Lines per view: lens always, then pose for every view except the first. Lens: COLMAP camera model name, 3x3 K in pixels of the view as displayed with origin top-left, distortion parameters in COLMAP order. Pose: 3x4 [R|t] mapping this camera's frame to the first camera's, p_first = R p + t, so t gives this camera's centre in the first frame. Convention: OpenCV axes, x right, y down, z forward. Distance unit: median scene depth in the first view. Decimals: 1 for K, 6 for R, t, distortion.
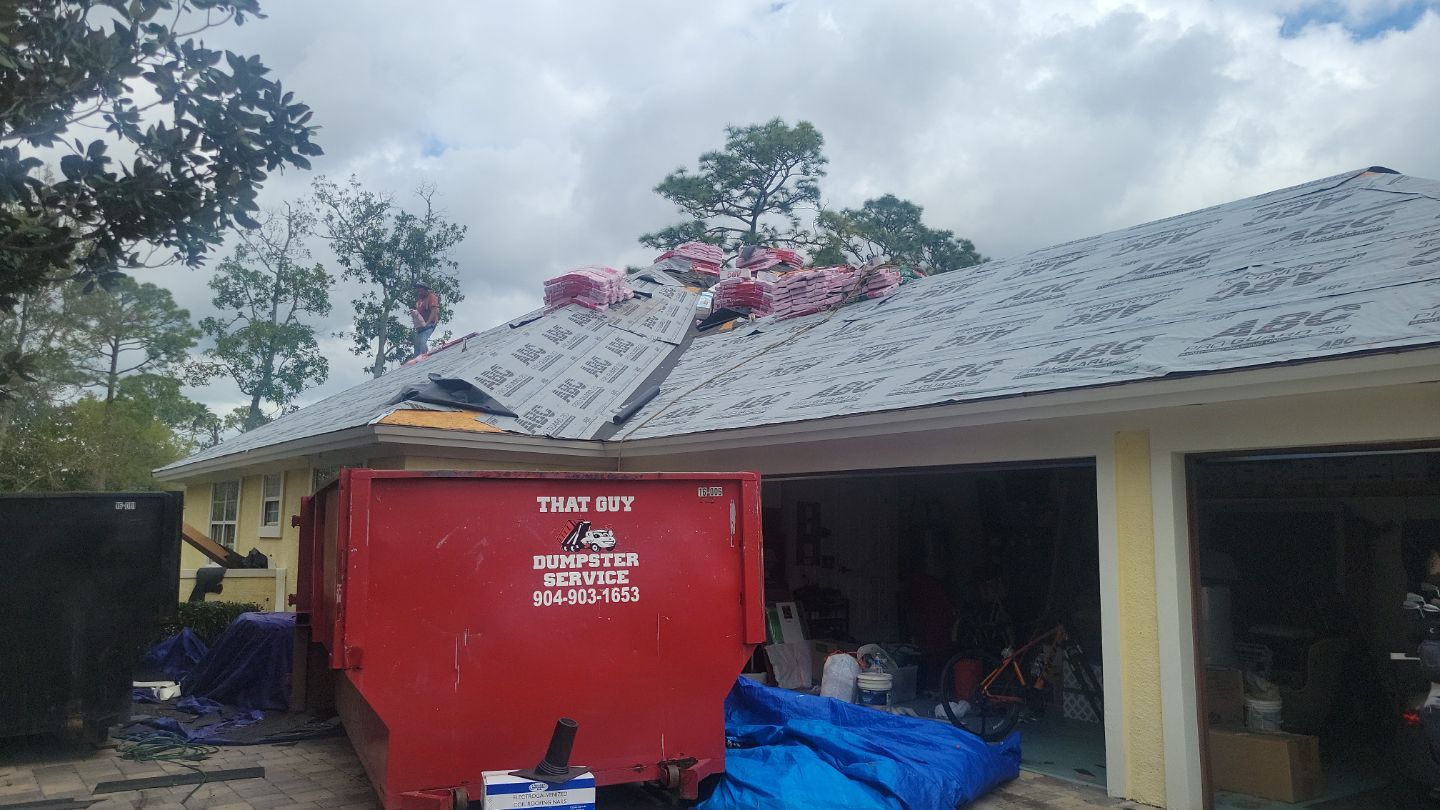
lens RADIAL K [[1143.6, 0, 719.8], [0, 1143.6, 384.5], [0, 0, 1]] dist [0.046909, -0.024757]
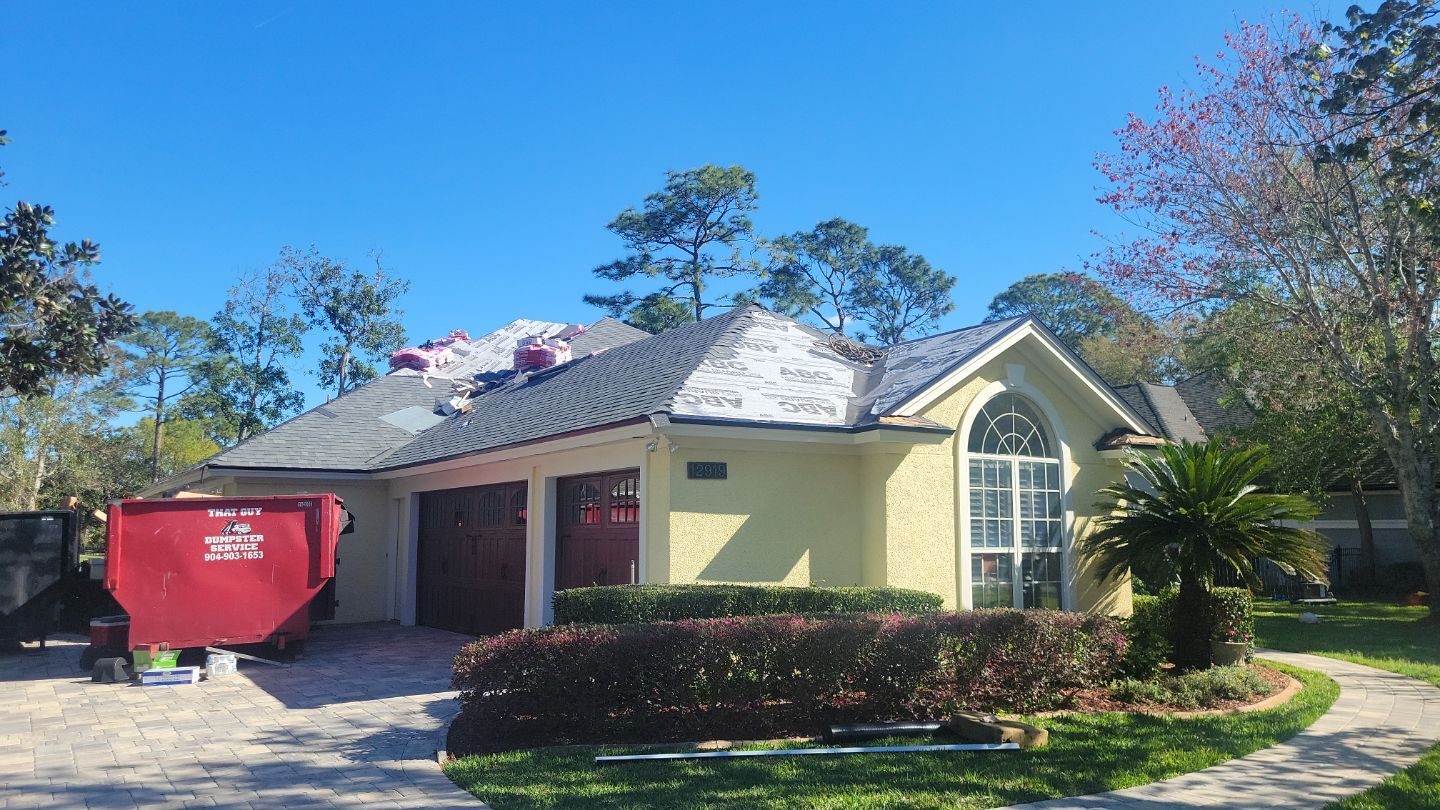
lens RADIAL K [[1143.6, 0, 707.0], [0, 1143.6, 389.1], [0, 0, 1]] dist [0.046909, -0.024757]
pose [[0.997933, -0.029525, -0.057085, 0.163206], [0.029770, 0.999551, 0.003441, -0.019053], [0.056958, -0.005134, 0.998363, -0.197014]]
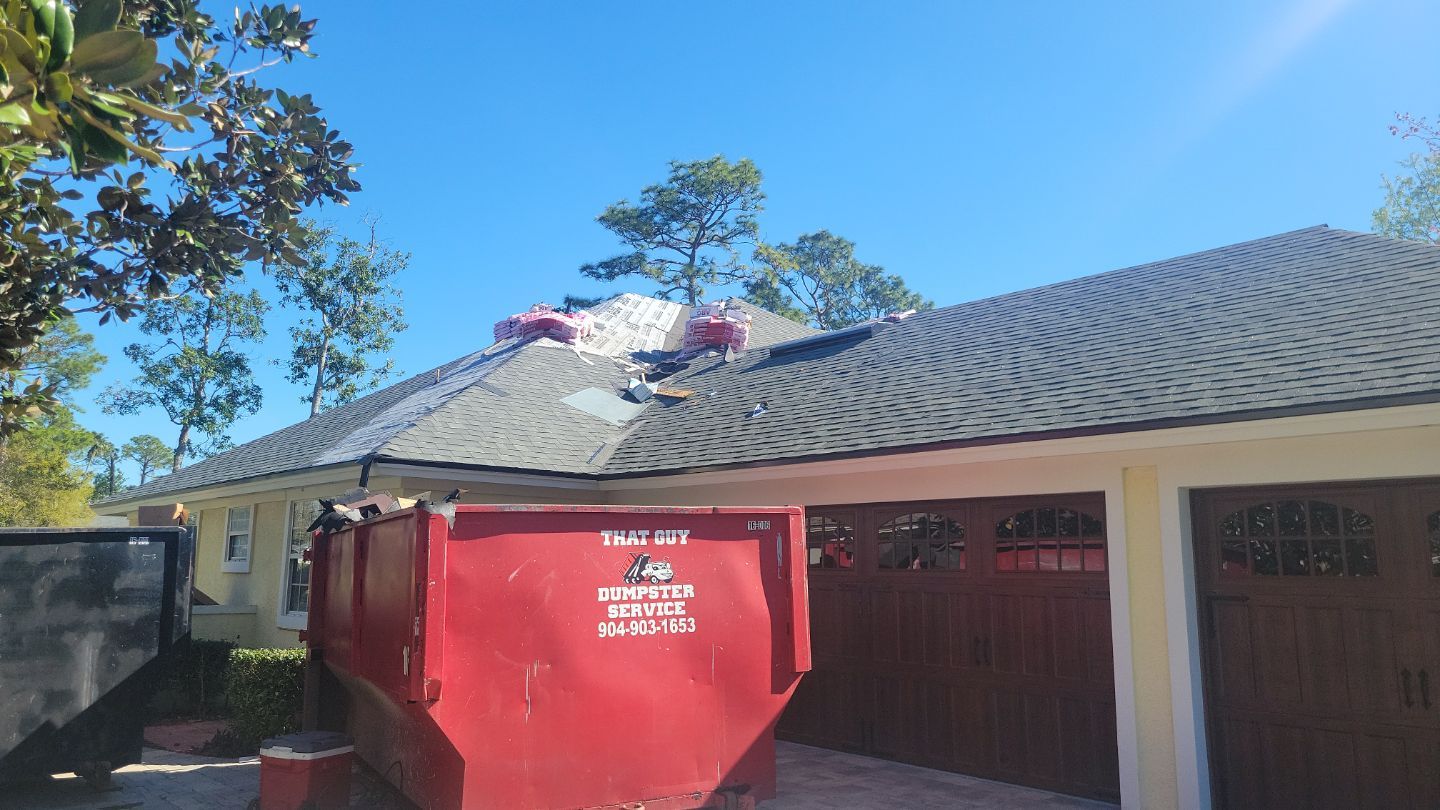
lens RADIAL K [[1143.6, 0, 743.9], [0, 1143.6, 379.3], [0, 0, 1]] dist [0.046909, -0.024757]
pose [[0.996039, 0.009184, 0.088440, -0.022752], [-0.006399, 0.999476, -0.031720, -0.001092], [-0.088685, 0.031028, 0.995576, -0.007502]]
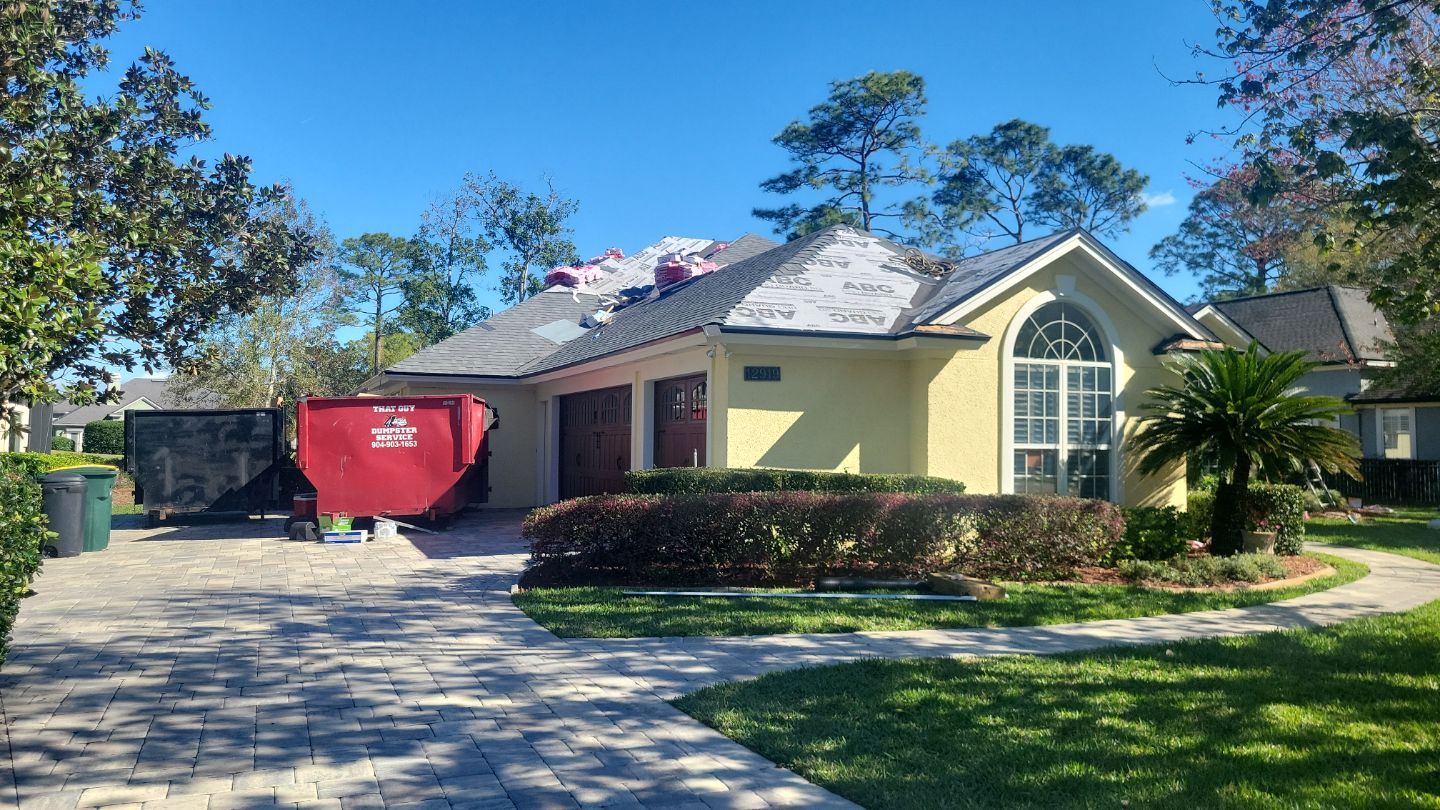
lens RADIAL K [[1143.6, 0, 686.6], [0, 1143.6, 402.2], [0, 0, 1]] dist [0.046909, -0.024757]
pose [[0.969510, -0.021127, -0.244139, 0.213089], [0.043284, 0.995376, 0.085751, -0.018798], [0.241198, -0.093704, 0.965941, -0.244485]]
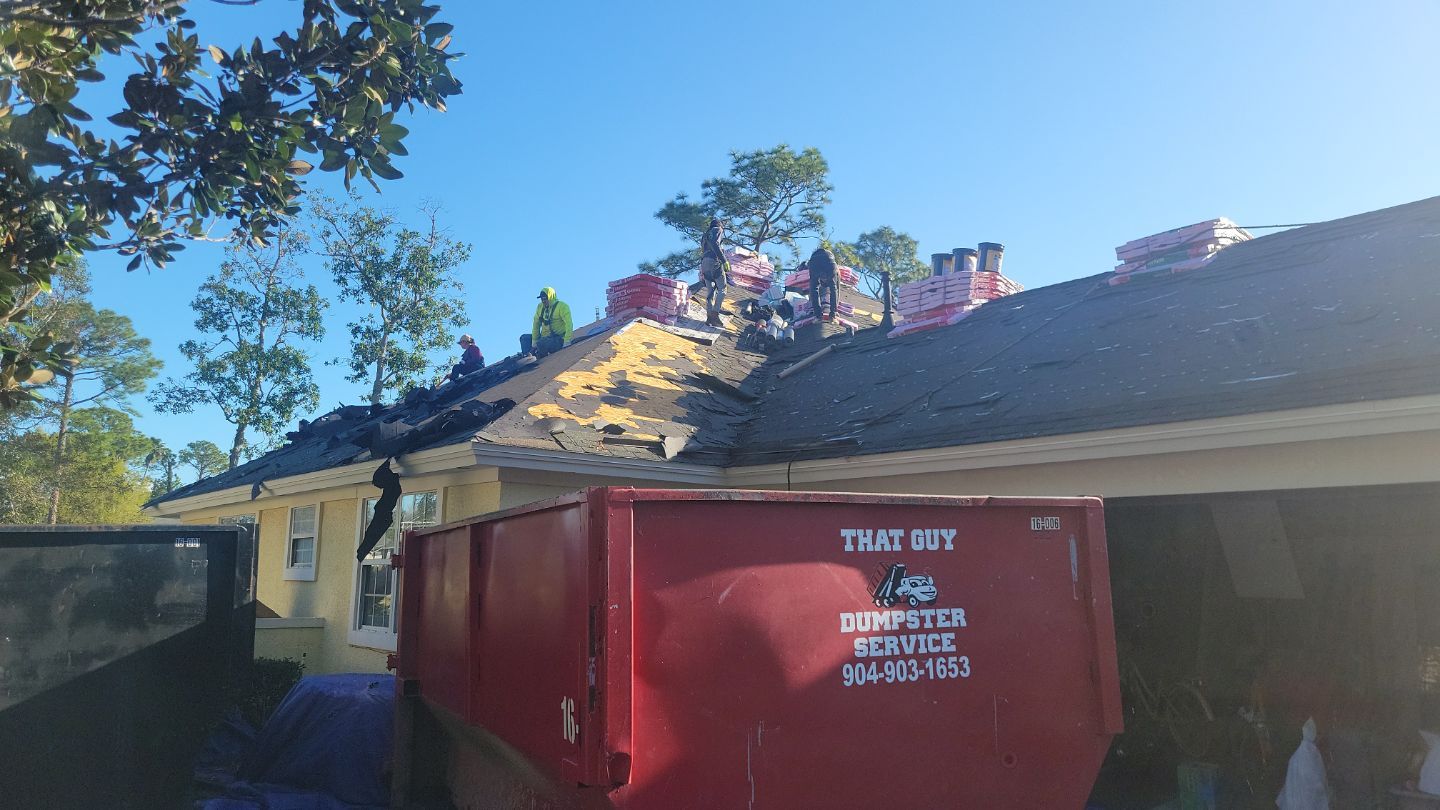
lens RADIAL K [[1143.6, 0, 743.1], [0, 1143.6, 391.3], [0, 0, 1]] dist [0.046909, -0.024757]
pose [[0.998753, 0.006267, 0.049528, -0.046868], [-0.004944, 0.999629, -0.026793, 0.005980], [-0.049678, 0.026514, 0.998413, 0.054595]]
